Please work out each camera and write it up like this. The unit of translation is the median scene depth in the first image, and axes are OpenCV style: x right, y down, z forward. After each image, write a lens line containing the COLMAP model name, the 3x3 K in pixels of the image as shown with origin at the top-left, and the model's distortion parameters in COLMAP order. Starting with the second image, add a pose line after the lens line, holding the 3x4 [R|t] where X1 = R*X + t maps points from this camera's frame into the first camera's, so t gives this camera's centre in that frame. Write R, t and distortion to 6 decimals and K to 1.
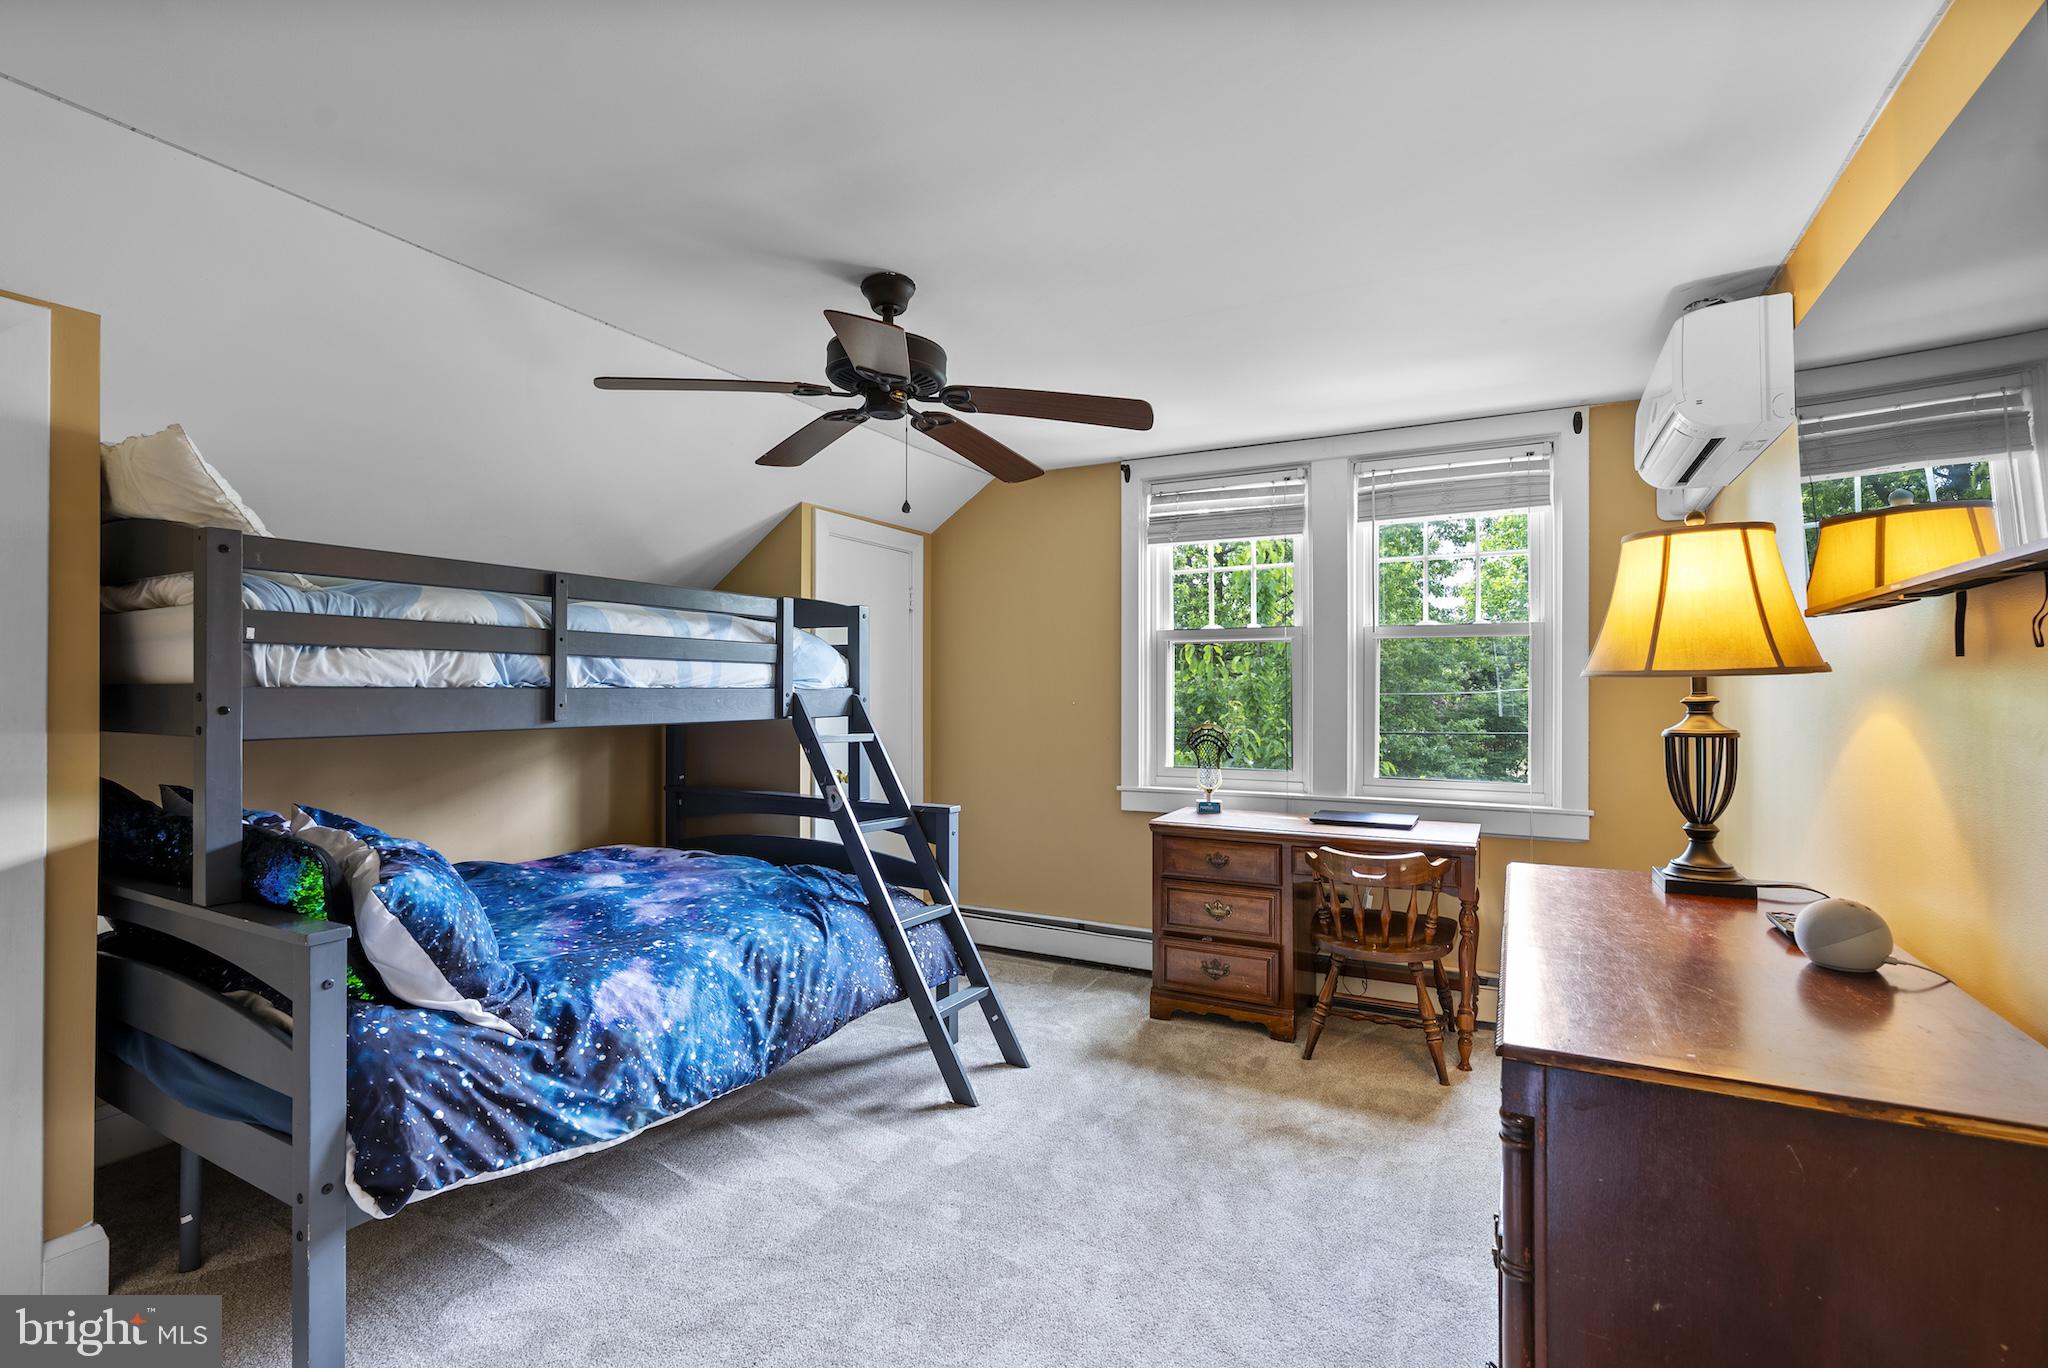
lens RADIAL K [[937.3, 0, 1022.1], [0, 937.3, 667.7], [0, 0, 1]] dist [-0.016275, 0.005298]
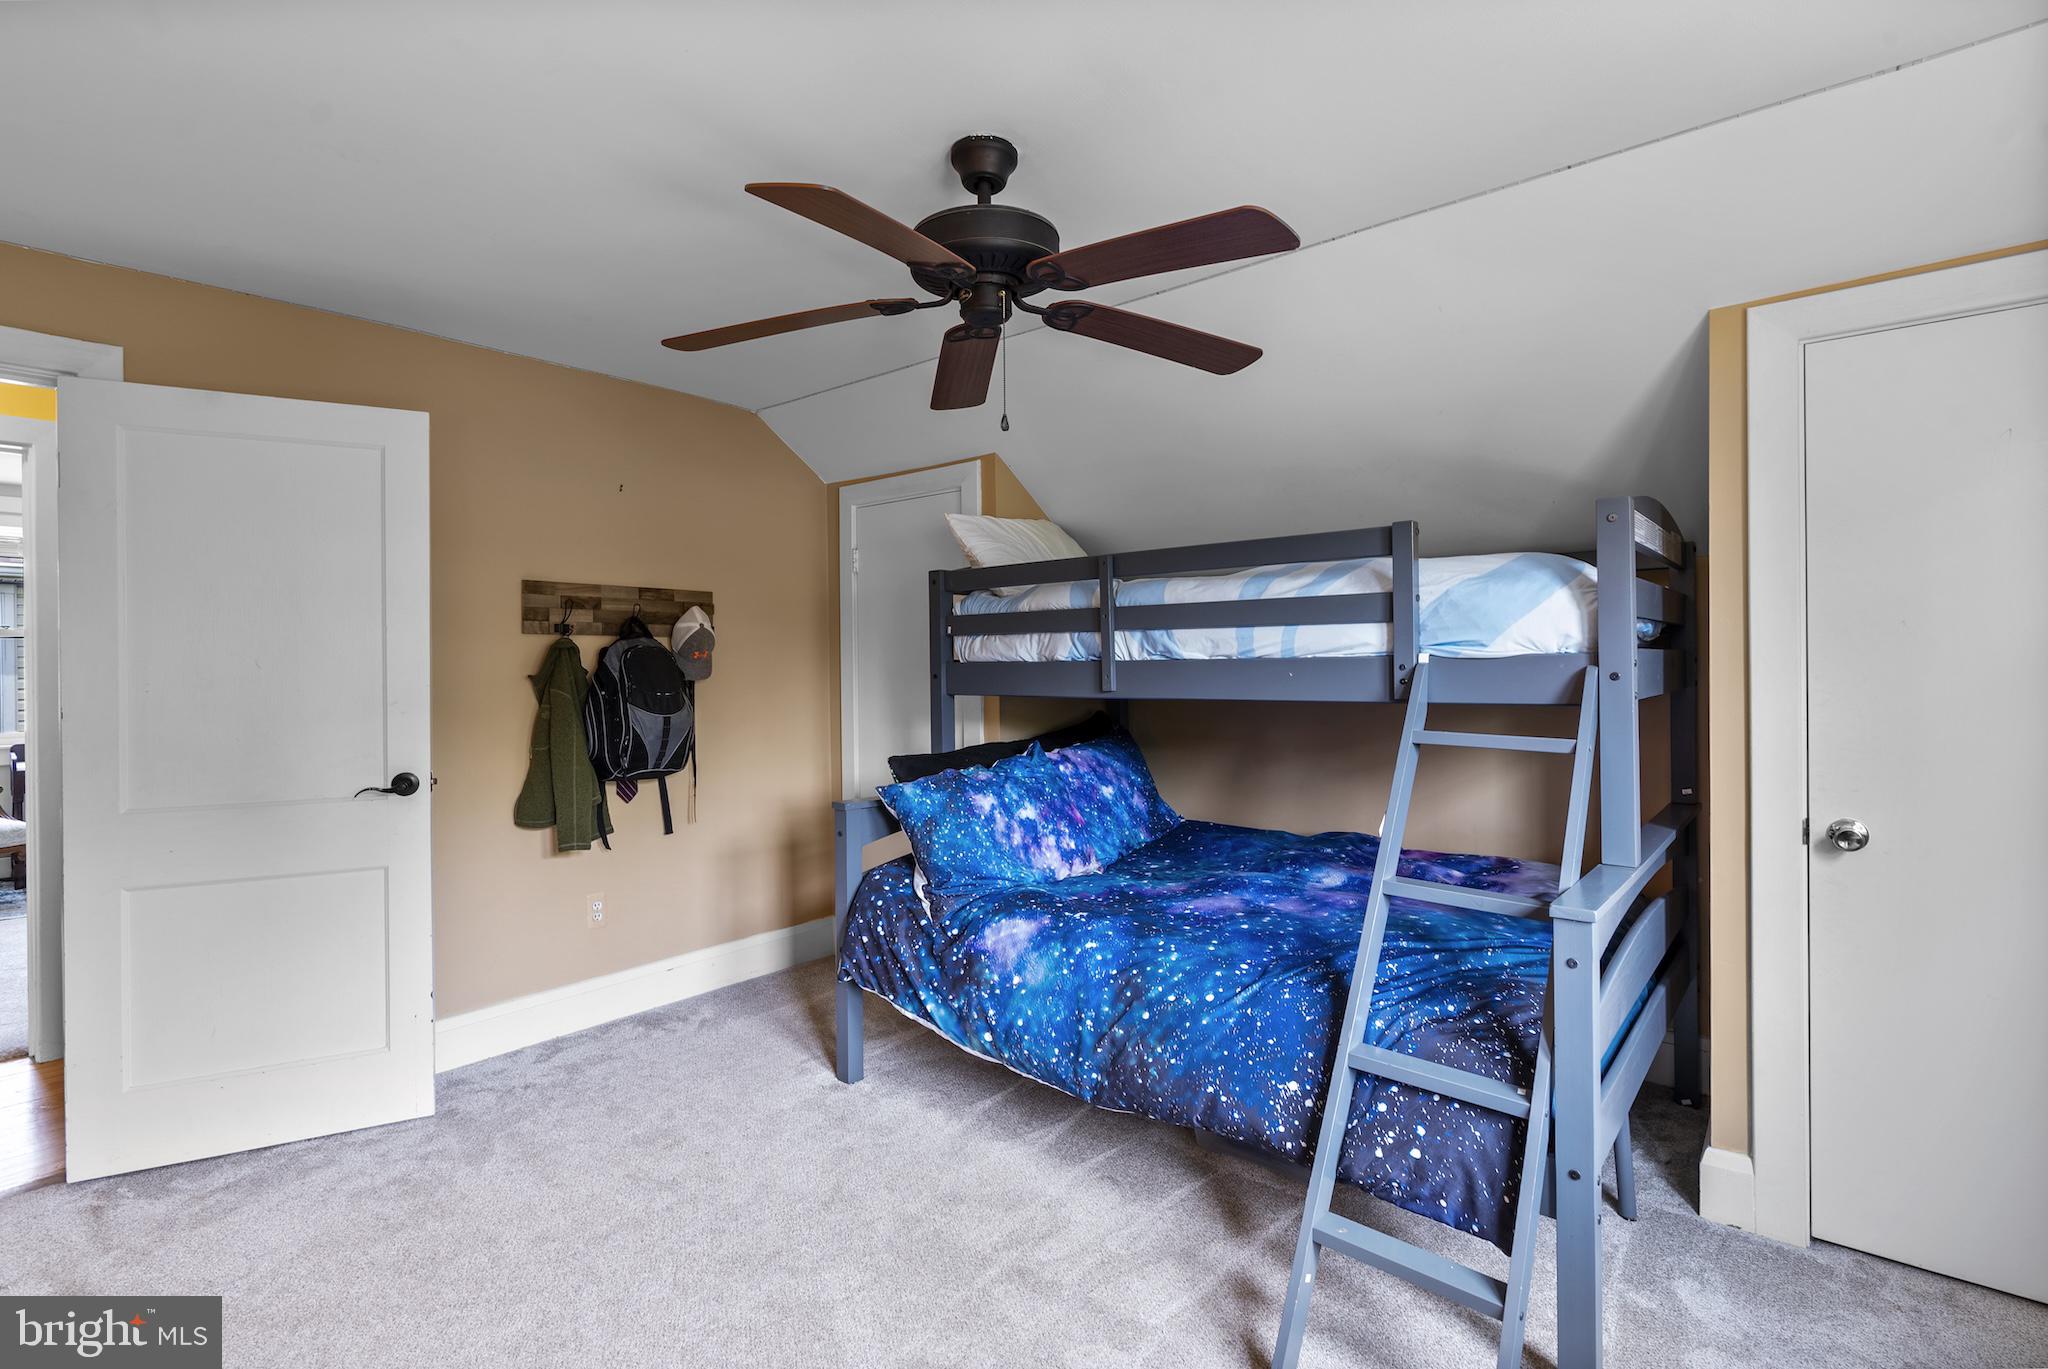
lens RADIAL K [[937.3, 0, 1022.1], [0, 937.3, 668.2], [0, 0, 1]] dist [-0.016275, 0.005298]
pose [[-0.212525, 0.002488, -0.977152, 0.615355], [0.030669, 0.999521, -0.004126, 0.032778], [0.976674, -0.030845, -0.212500, 1.177190]]
